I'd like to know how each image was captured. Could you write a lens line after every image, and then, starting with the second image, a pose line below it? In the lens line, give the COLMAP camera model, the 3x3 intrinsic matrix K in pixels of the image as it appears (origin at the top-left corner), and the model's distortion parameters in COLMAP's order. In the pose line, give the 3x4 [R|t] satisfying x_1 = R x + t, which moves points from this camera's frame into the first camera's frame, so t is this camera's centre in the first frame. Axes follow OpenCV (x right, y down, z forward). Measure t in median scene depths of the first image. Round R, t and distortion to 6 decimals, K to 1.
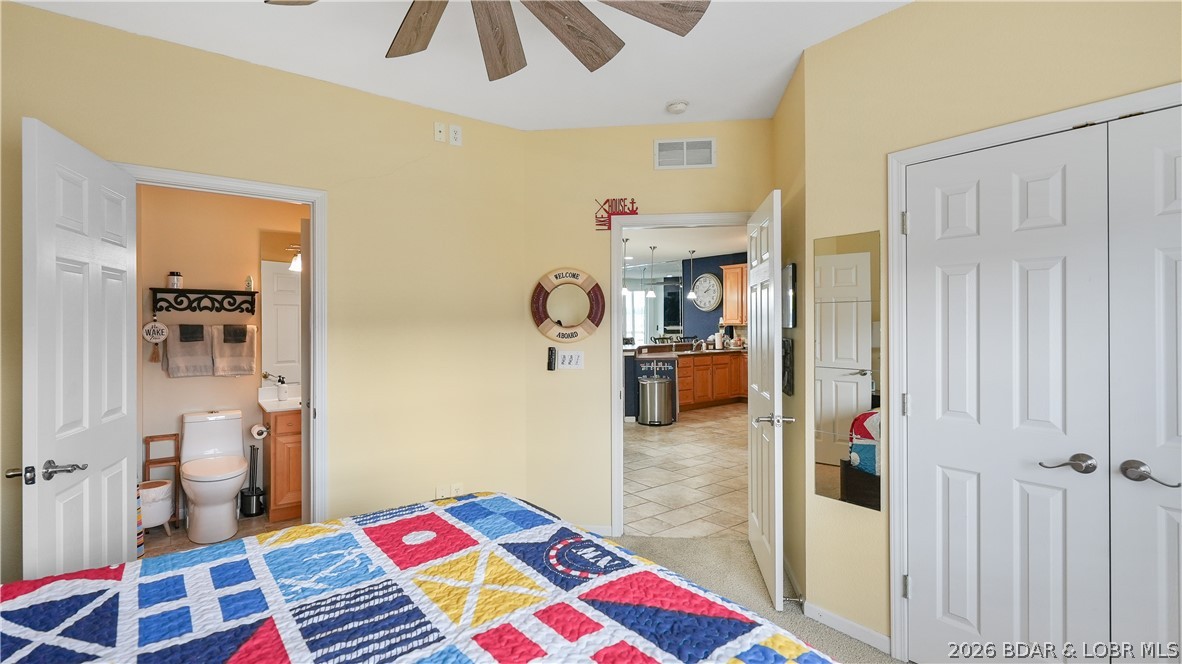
lens RADIAL K [[527.8, 0, 594.0], [0, 527.8, 328.4], [0, 0, 1]] dist [0.003490, 0.000152]
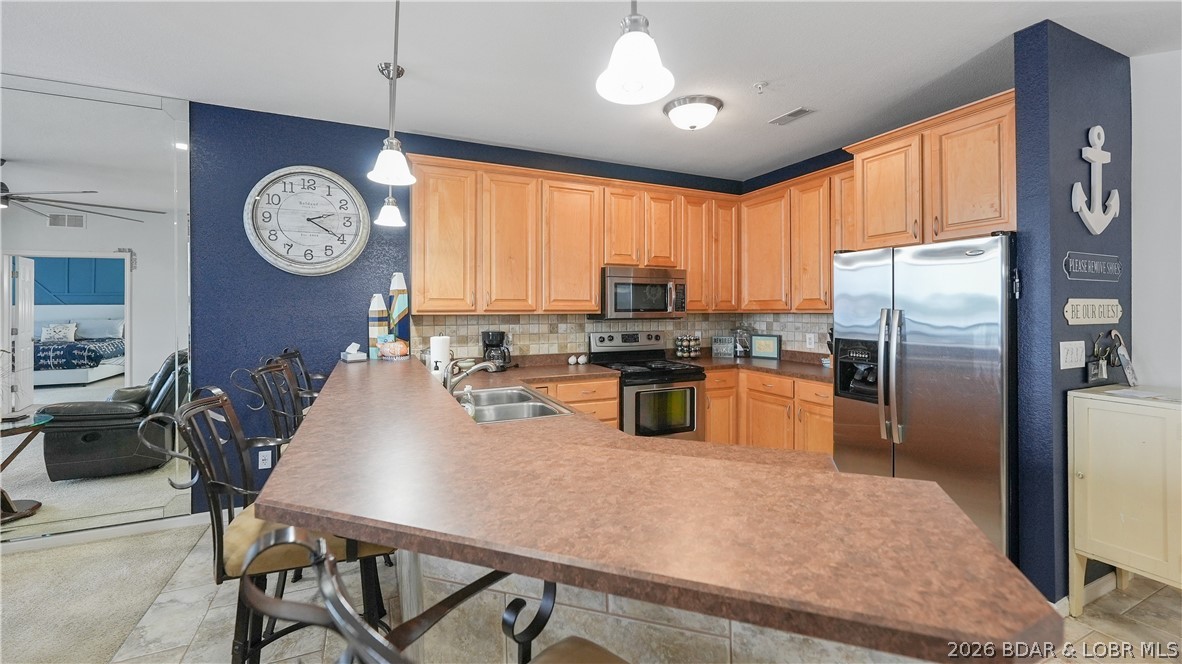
lens RADIAL K [[491.8, 0, 604.6], [0, 491.8, 312.2], [0, 0, 1]] dist [0.000705, 0.000111]
pose [[0.208854, 0.000064, 0.977947, -0.068052], [0.013114, 0.999910, -0.002866, -0.005168], [-0.977859, 0.013424, 0.208835, 0.825761]]
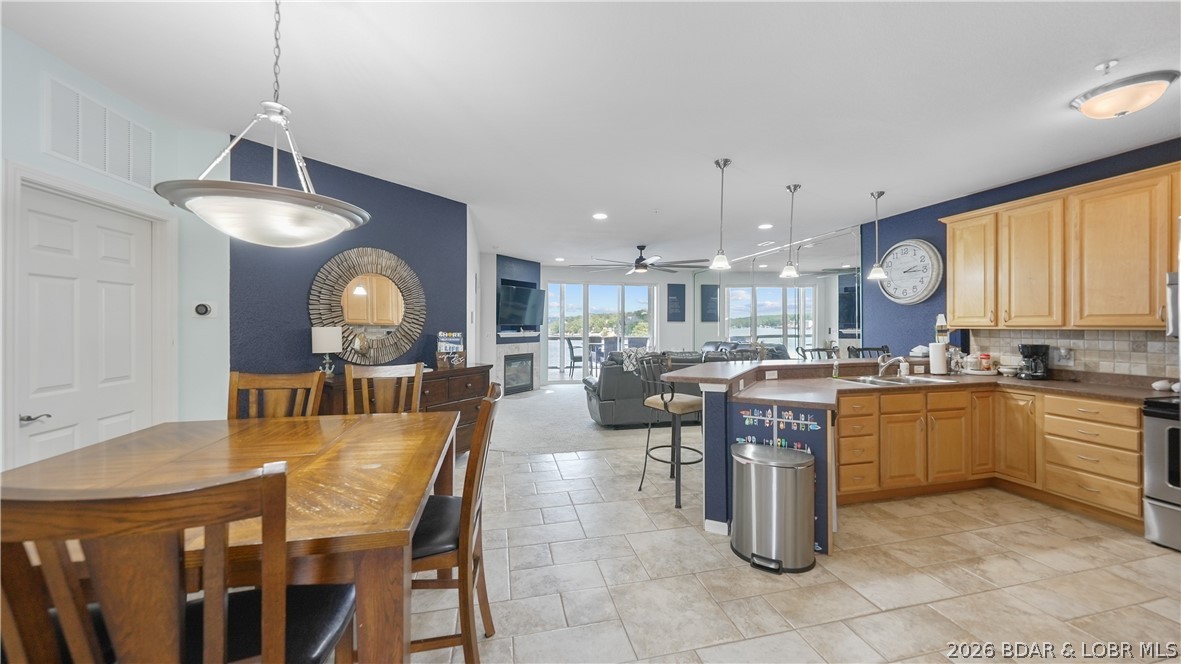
lens RADIAL K [[409.1, 0, 595.1], [0, 409.1, 327.1], [0, 0, 1]] dist [-0.002457, -0.000064]
pose [[0.909814, 0.005438, -0.414981, 0.095570], [-0.007615, 0.999965, -0.003591, -0.003249], [0.414947, 0.006427, 0.909823, 0.493160]]
